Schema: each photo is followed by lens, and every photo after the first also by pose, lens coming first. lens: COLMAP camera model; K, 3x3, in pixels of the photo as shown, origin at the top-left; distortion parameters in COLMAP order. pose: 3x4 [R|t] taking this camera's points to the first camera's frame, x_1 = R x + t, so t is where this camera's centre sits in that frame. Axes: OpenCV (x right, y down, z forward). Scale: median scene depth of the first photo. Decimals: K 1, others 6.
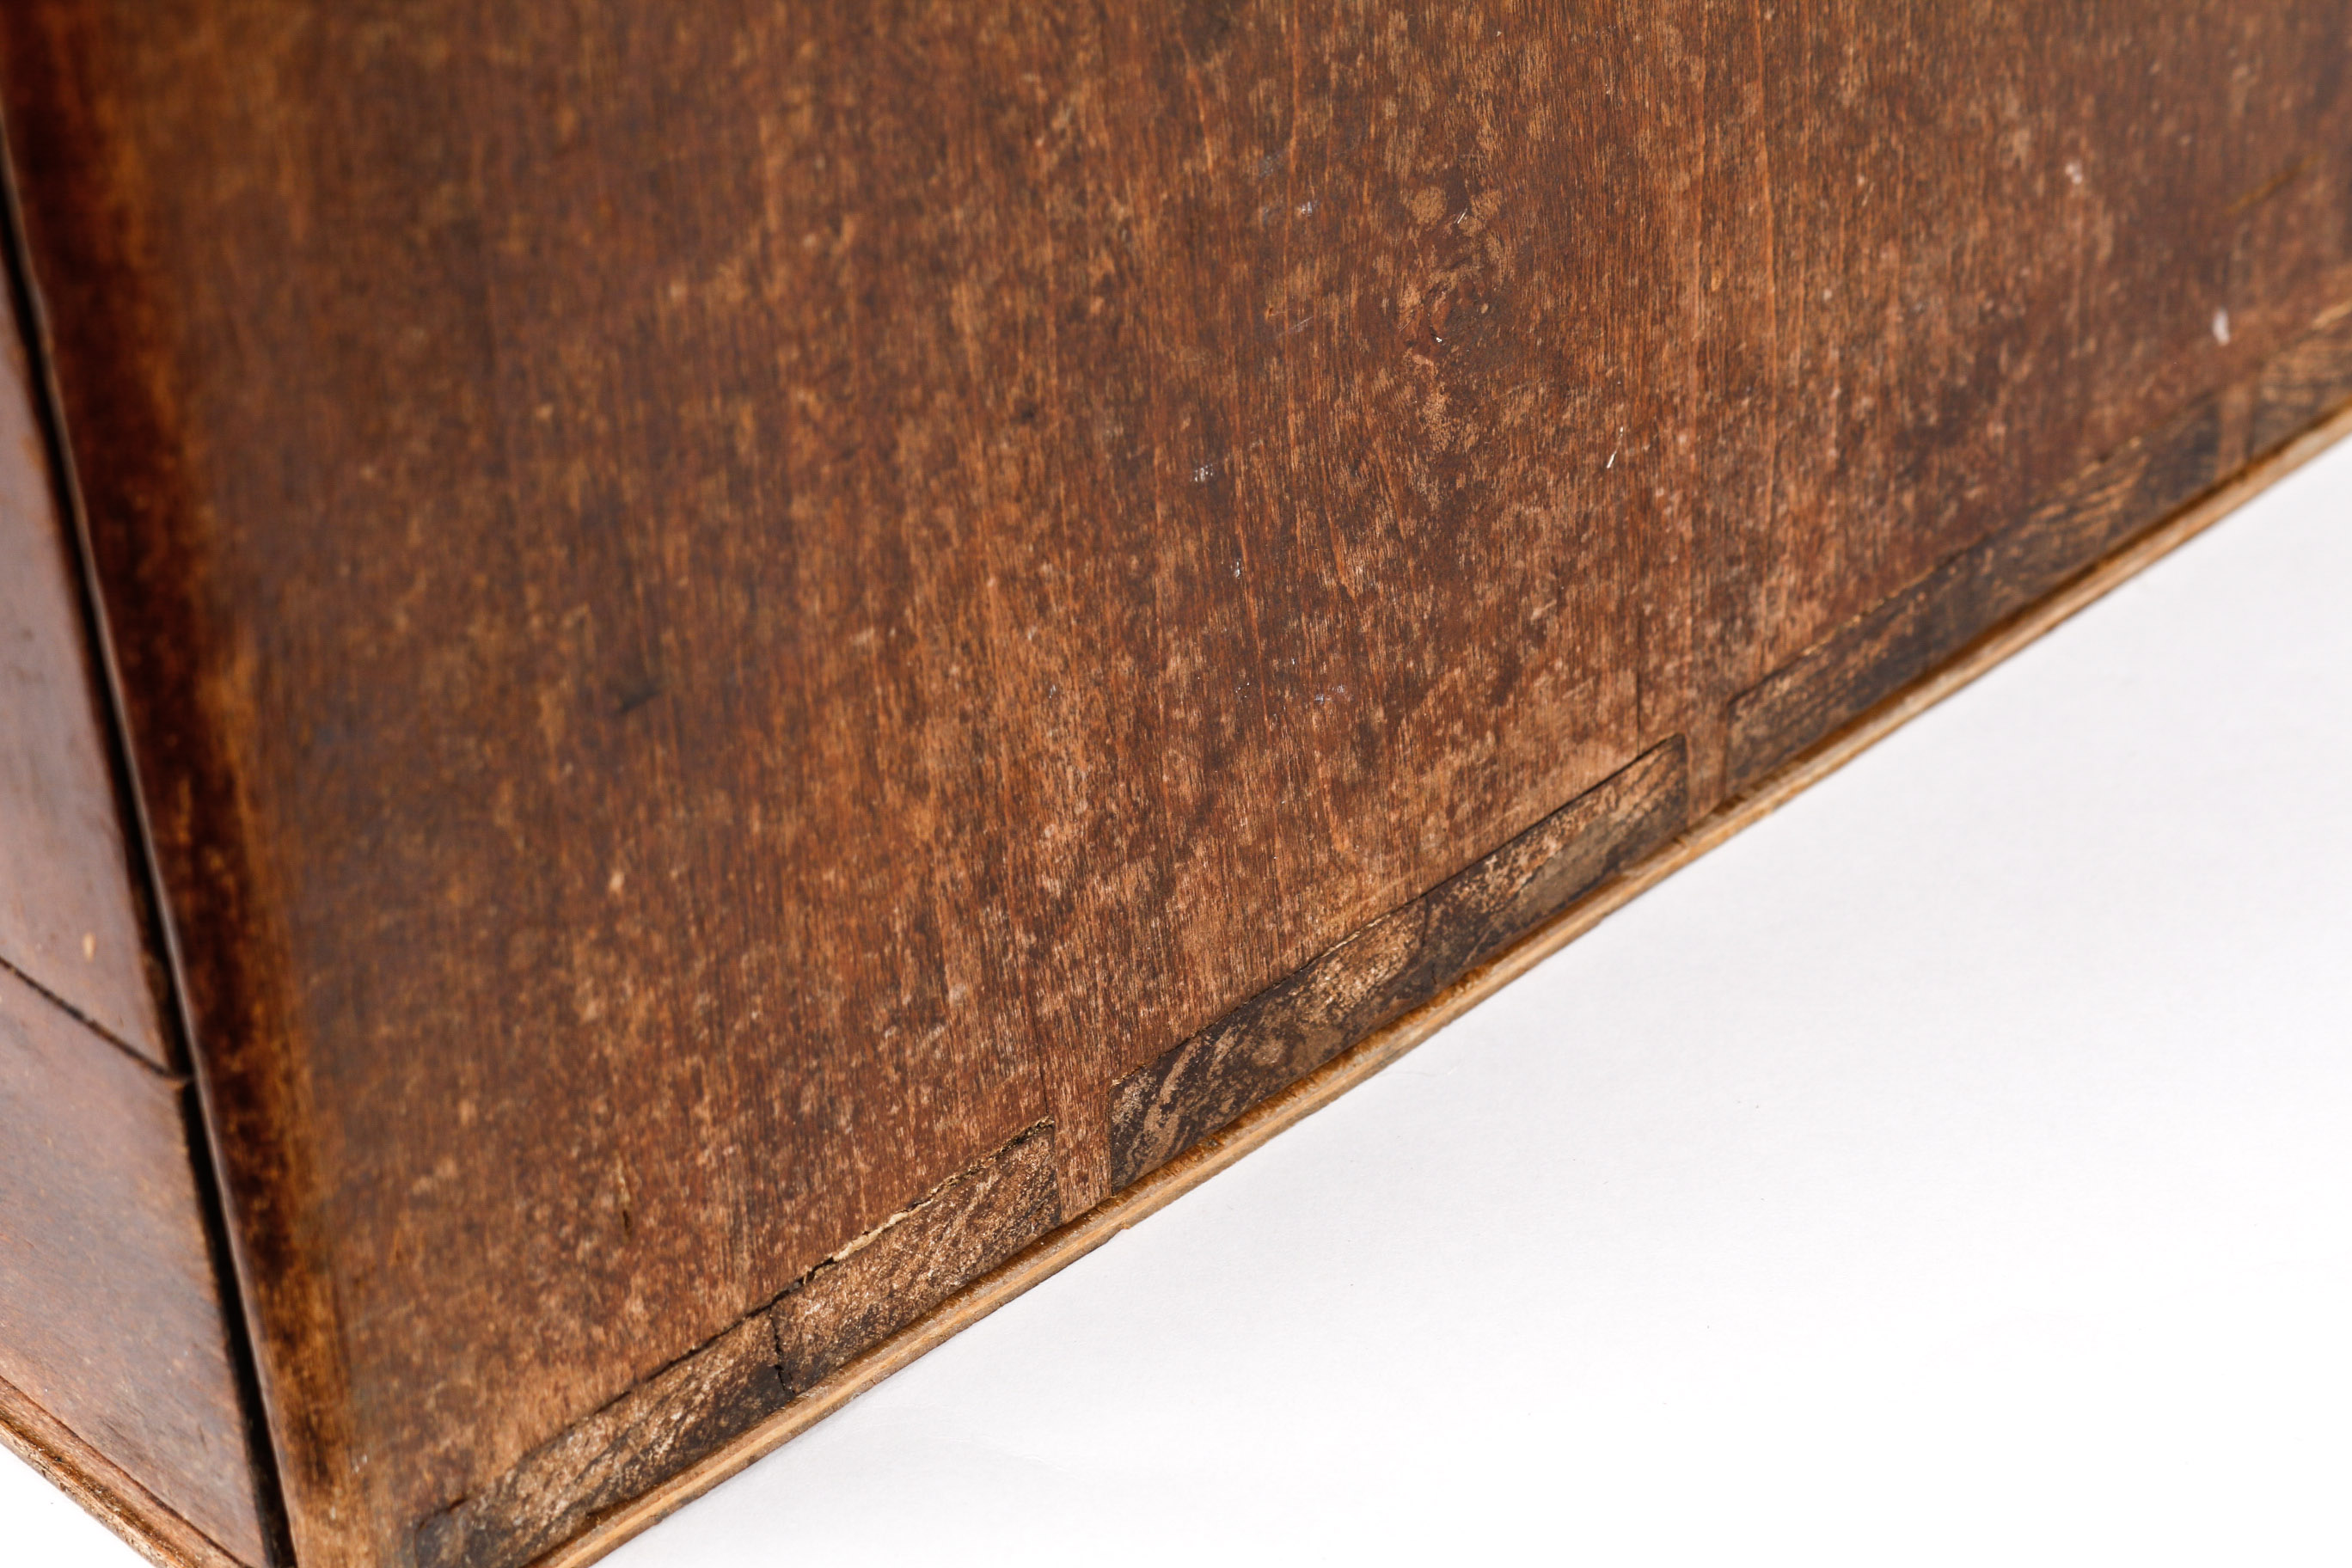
lens RADIAL K [[5926.9, 0, 1174.2], [0, 5926.9, 786.1], [0, 0, 1]] dist [0.044979, 0.000000]
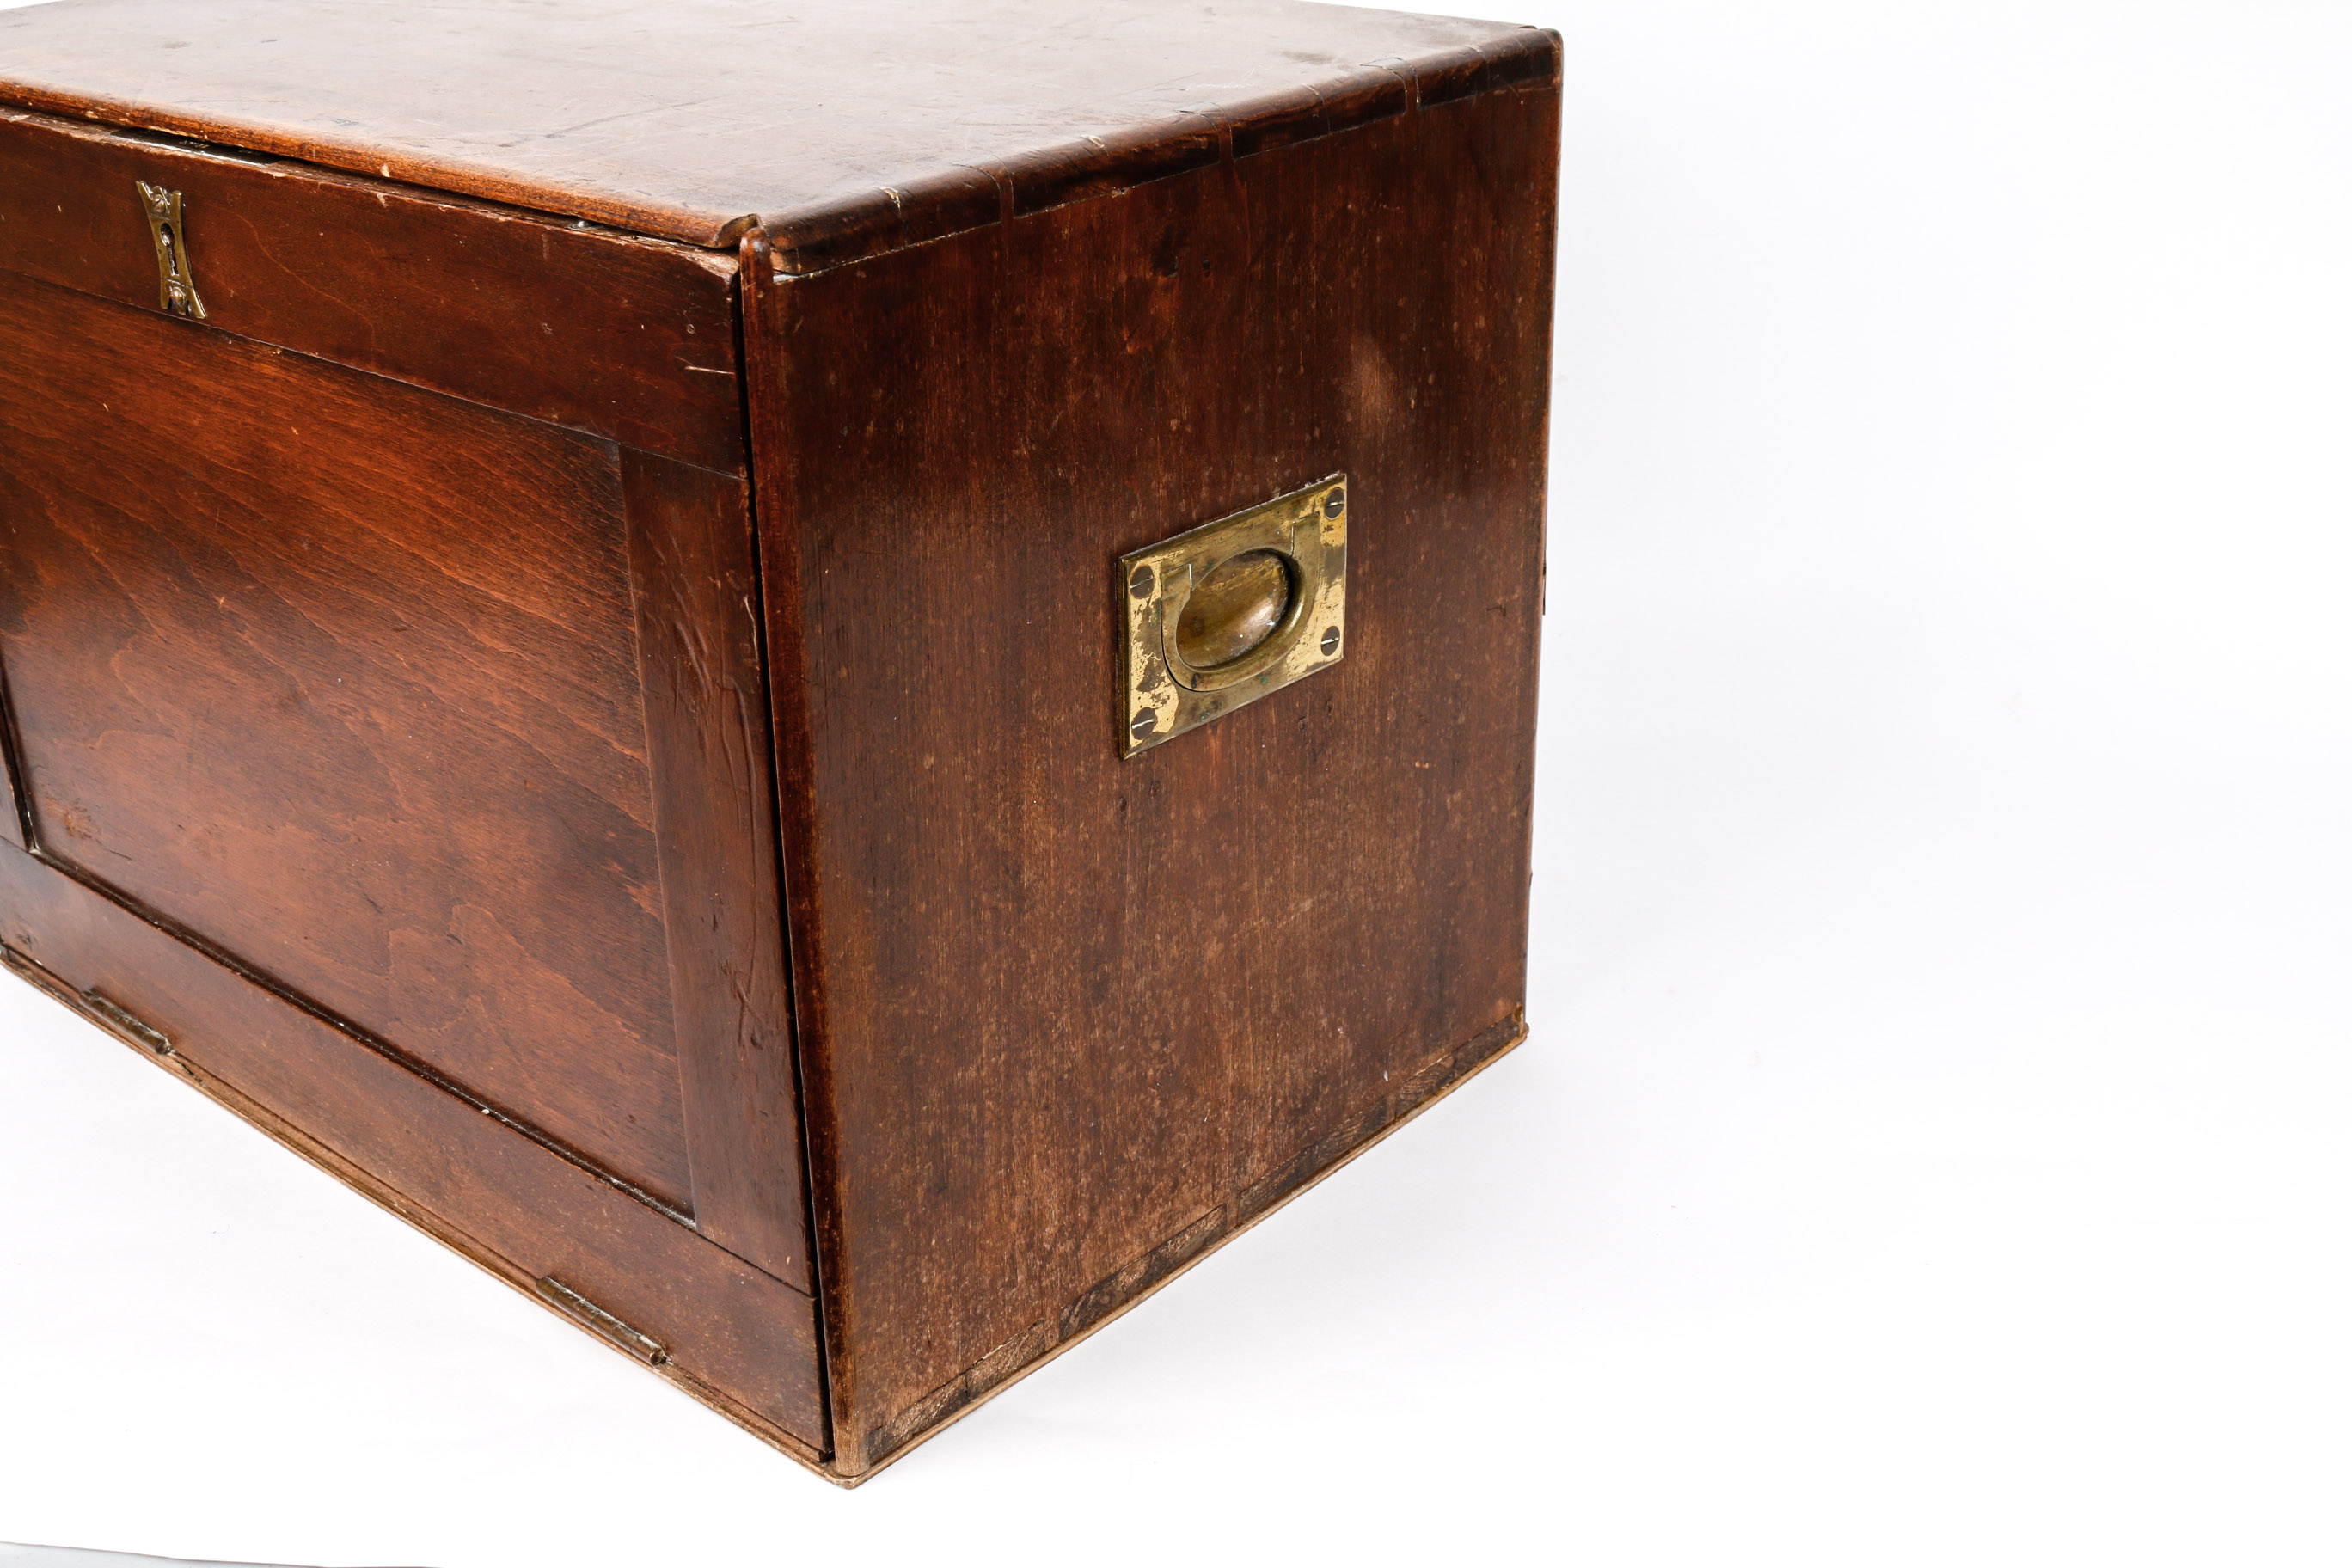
lens RADIAL K [[2878.4, 0, 1173.9], [0, 2878.4, 781.5], [0, 0, 1]] dist [-0.127119, 0.000000]
pose [[0.995430, 0.004219, 0.095397, -0.108019], [0.012081, 0.985431, -0.169646, 0.034636], [-0.094723, 0.170023, 0.980877, -0.671884]]
